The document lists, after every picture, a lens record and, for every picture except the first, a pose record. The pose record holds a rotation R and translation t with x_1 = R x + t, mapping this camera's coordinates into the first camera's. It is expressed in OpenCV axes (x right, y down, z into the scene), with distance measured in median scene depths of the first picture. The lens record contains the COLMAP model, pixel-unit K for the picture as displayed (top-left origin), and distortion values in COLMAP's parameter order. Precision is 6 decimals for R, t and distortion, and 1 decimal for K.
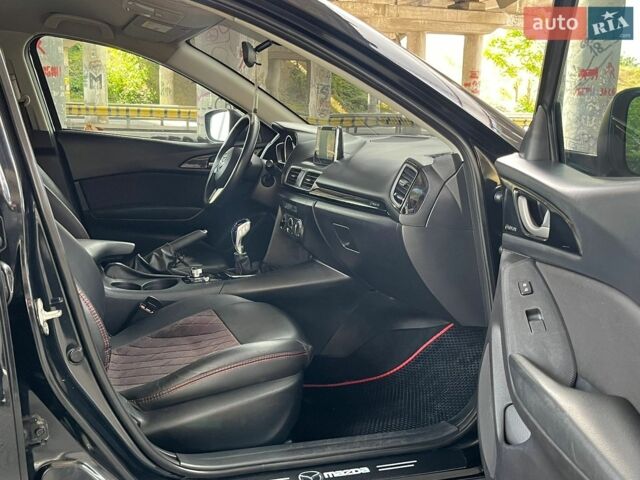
lens RADIAL K [[704.2, 0, 317.6], [0, 704.2, 229.5], [0, 0, 1]] dist [0.125206, -0.305181]
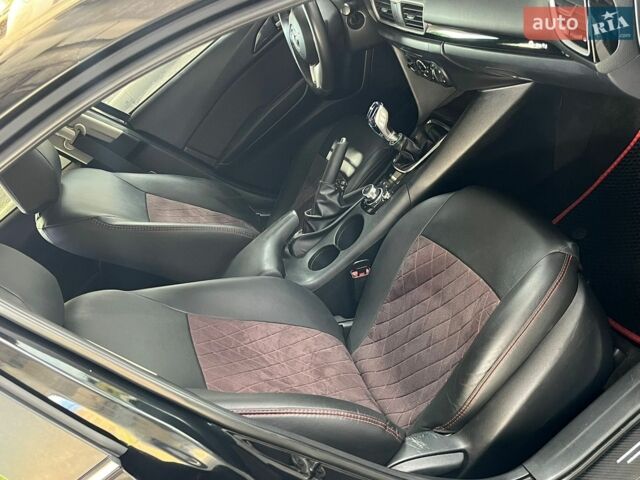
lens RADIAL K [[704.2, 0, 317.6], [0, 704.2, 229.5], [0, 0, 1]] dist [0.125206, -0.305181]
pose [[0.751919, -0.553567, -0.358023, 0.055718], [0.656712, 0.676597, 0.333087, -0.226927], [0.057851, -0.485572, 0.872280, 0.240691]]
